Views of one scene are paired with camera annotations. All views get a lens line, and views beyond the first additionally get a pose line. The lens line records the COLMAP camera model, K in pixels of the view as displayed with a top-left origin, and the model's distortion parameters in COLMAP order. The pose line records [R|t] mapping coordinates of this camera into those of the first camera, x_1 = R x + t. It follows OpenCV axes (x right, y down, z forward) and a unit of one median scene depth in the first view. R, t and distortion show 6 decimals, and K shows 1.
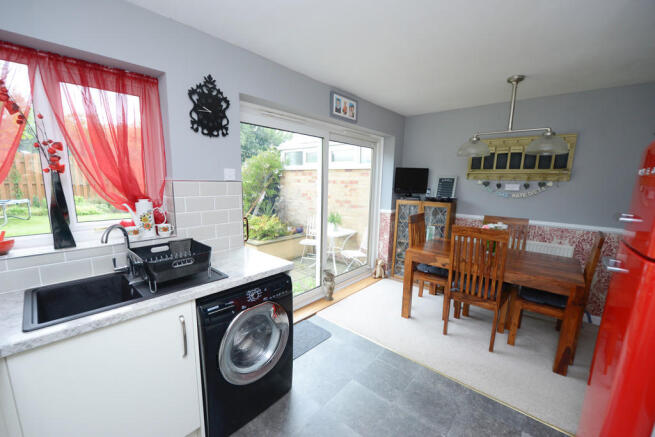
lens RADIAL K [[267.5, 0, 312.9], [0, 267.5, 226.2], [0, 0, 1]] dist [-0.001539, -0.000291]
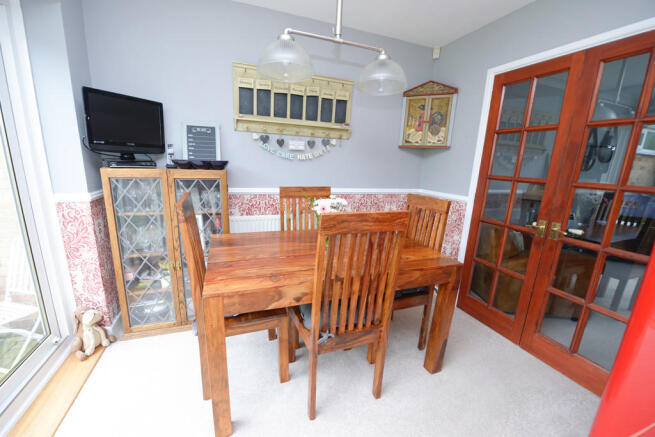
lens RADIAL K [[267.5, 0, 312.9], [0, 267.5, 226.2], [0, 0, 1]] dist [-0.001539, -0.000291]
pose [[0.454774, -0.204315, 0.866854, 0.097482], [0.121932, 0.978448, 0.166649, -0.047628], [-0.882220, 0.029910, 0.469886, 0.641079]]
